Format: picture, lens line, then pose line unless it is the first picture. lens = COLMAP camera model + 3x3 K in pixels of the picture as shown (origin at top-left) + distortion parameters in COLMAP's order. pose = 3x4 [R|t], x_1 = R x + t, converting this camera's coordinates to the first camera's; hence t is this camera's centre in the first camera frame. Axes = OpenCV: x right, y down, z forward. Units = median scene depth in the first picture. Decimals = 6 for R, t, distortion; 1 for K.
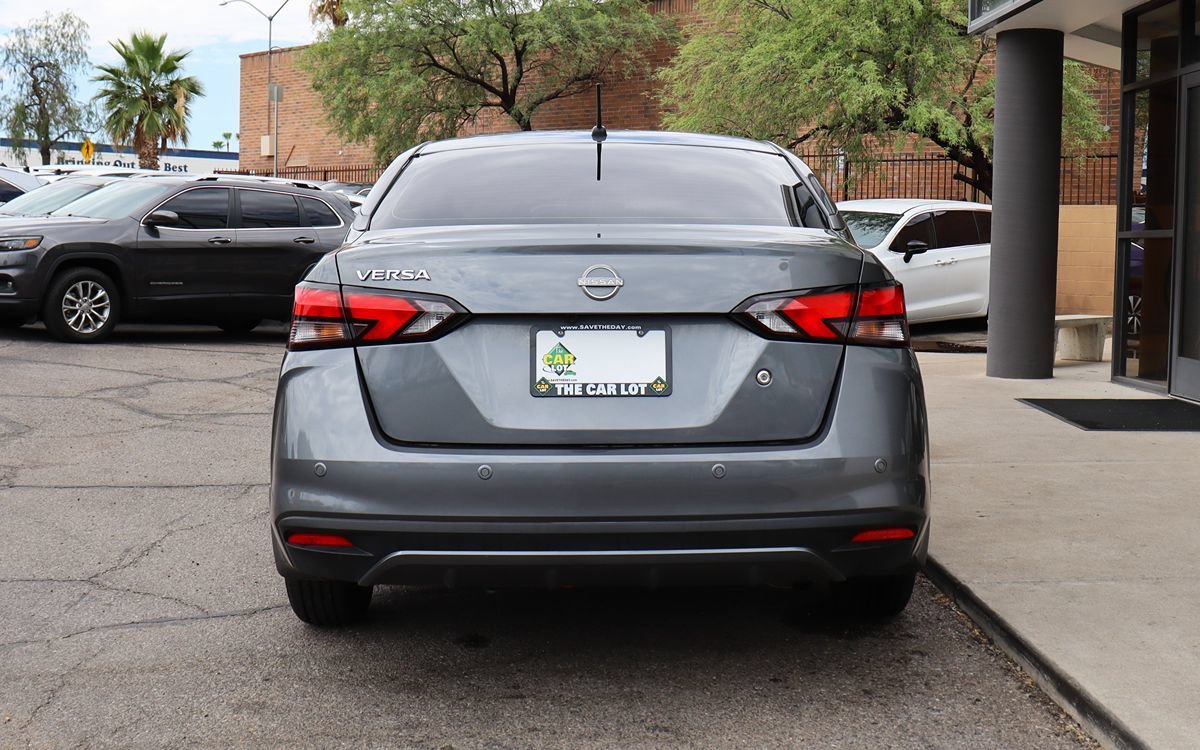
lens RADIAL K [[1438.5, 0, 611.6], [0, 1438.5, 372.7], [0, 0, 1]] dist [-0.114566, 0.000000]
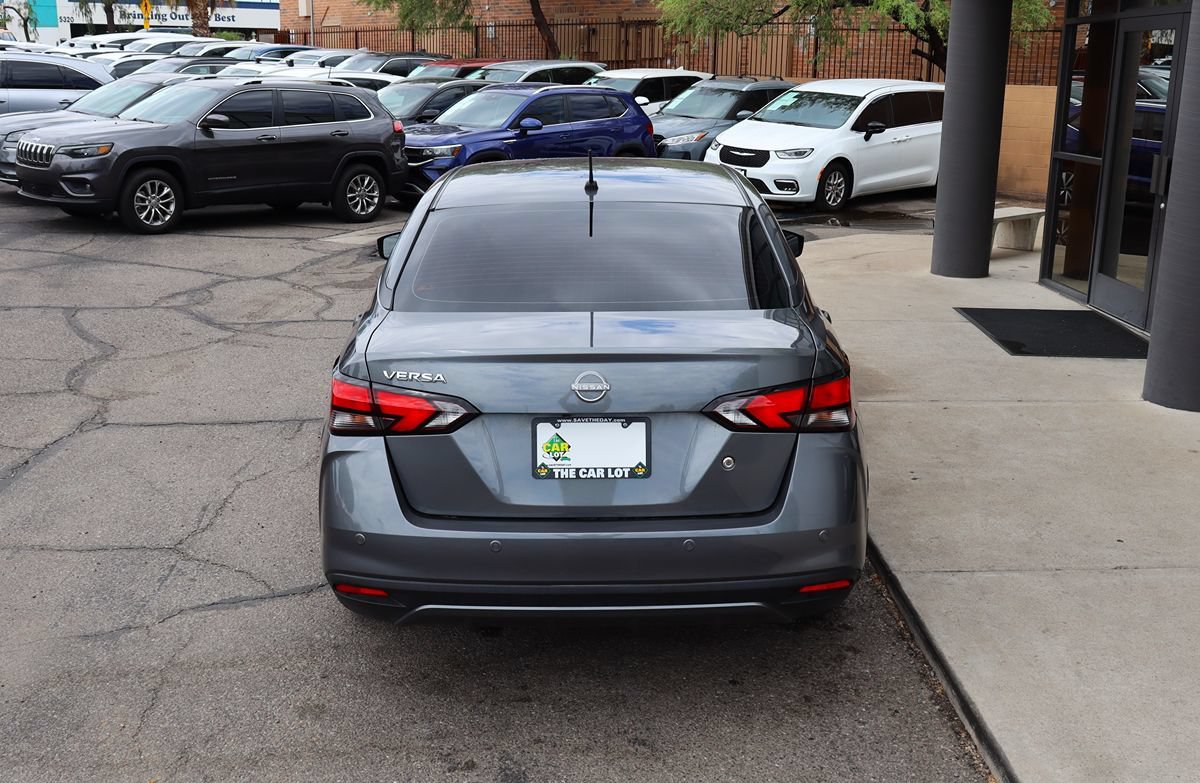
lens RADIAL K [[1233.0, 0, 570.5], [0, 1233.0, 374.4], [0, 0, 1]] dist [-0.110975, 0.000000]
pose [[0.999434, -0.000187, -0.033640, 0.007833], [0.007040, 0.979004, 0.203718, -0.224649], [0.032895, -0.203840, 0.978451, 0.012825]]
